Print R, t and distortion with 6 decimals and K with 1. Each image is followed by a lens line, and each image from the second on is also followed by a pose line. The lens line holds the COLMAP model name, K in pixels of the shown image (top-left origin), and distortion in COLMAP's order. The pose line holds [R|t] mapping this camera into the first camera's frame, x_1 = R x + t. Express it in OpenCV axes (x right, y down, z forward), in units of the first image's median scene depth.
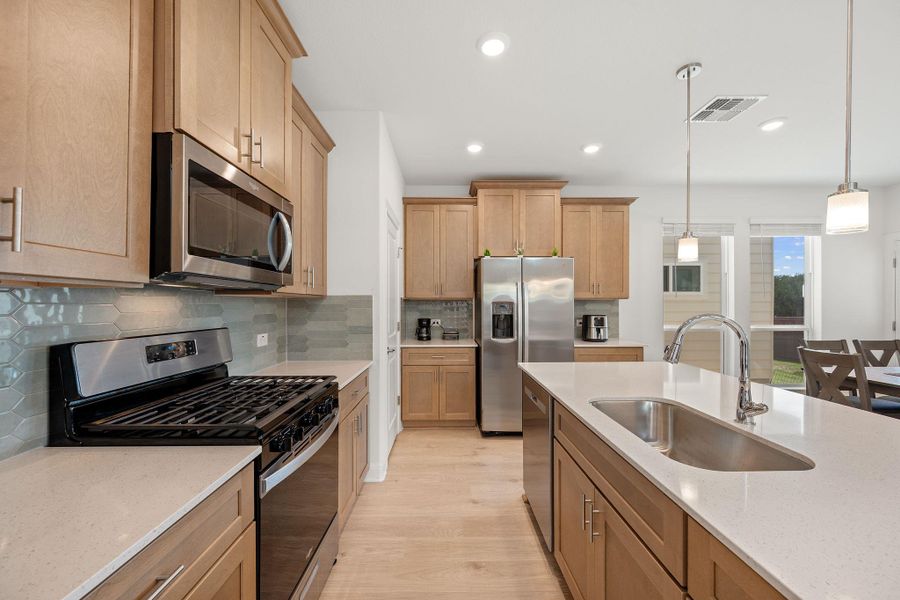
lens RADIAL K [[352.4, 0, 450.8], [0, 352.4, 305.5], [0, 0, 1]] dist [0.001299, 0.000105]
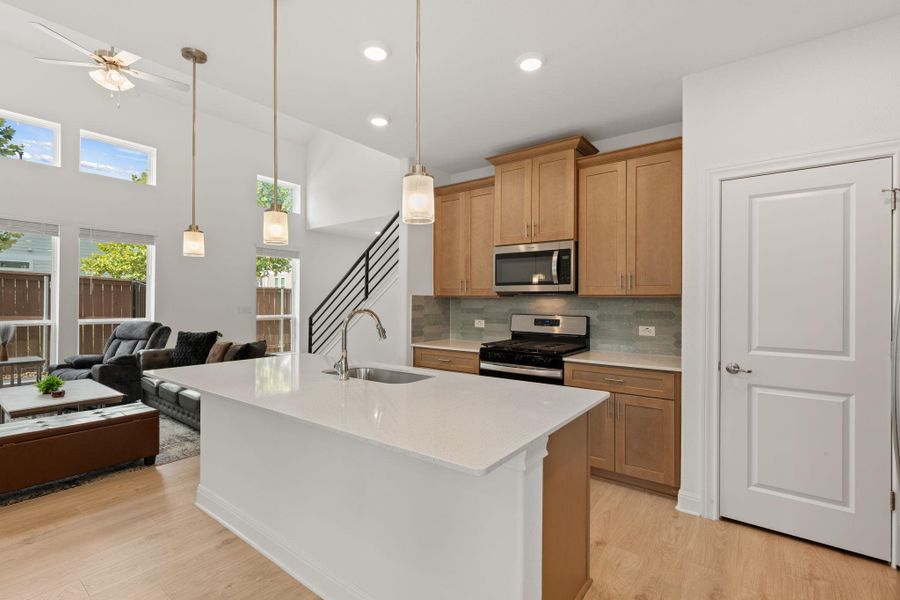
lens RADIAL K [[410.1, 0, 450.9], [0, 410.1, 300.0], [0, 0, 1]] dist [0.003090, 0.000660]
pose [[-0.613812, -0.004581, -0.789439, 0.928261], [-0.007457, 0.999972, -0.000004, -0.008024], [0.789417, 0.005884, -0.613829, 1.168087]]
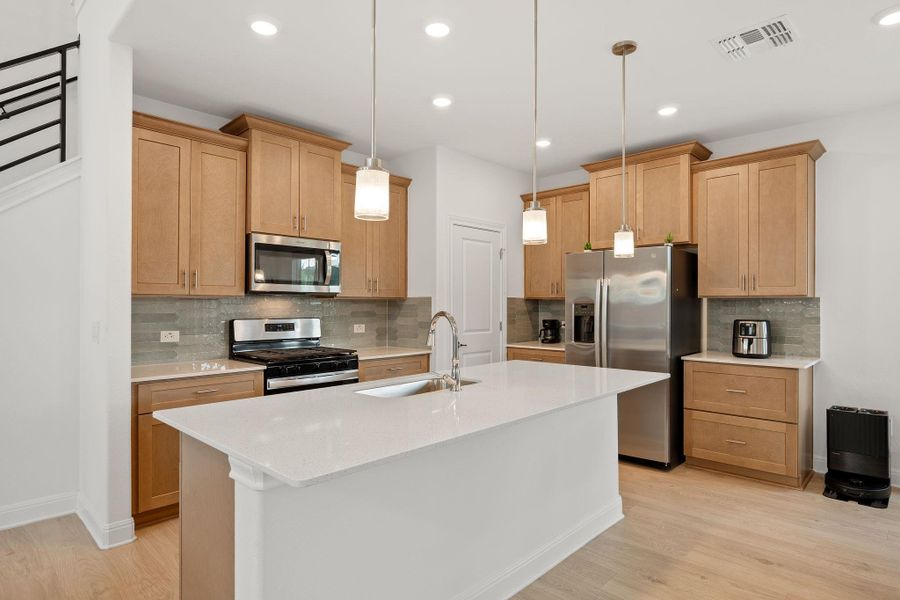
lens RADIAL K [[495.2, 0, 448.5], [0, 495.2, 306.3], [0, 0, 1]] dist [-0.001818, 0.003459]
pose [[0.709273, 0.002573, -0.704930, 1.028716], [-0.003043, 0.999995, 0.000587, 0.002173], [0.704928, 0.001728, 0.709277, -0.178539]]
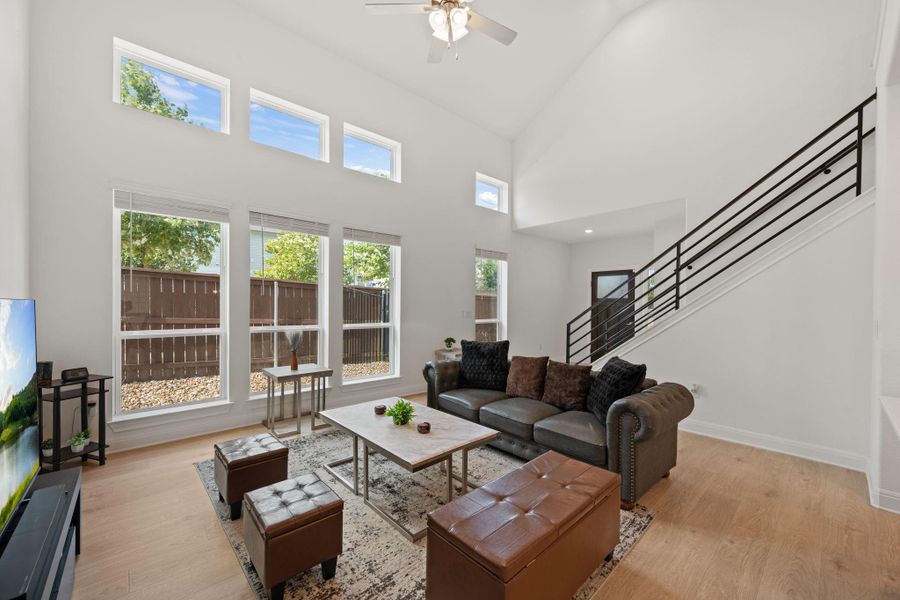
lens RADIAL K [[352.4, 0, 452.9], [0, 352.4, 308.4], [0, 0, 1]] dist [0.001299, 0.000105]
pose [[-0.739396, 0.005872, -0.673245, 1.193420], [-0.006465, 0.999854, 0.015821, -0.003847], [0.673240, 0.016051, -0.739250, -0.017774]]
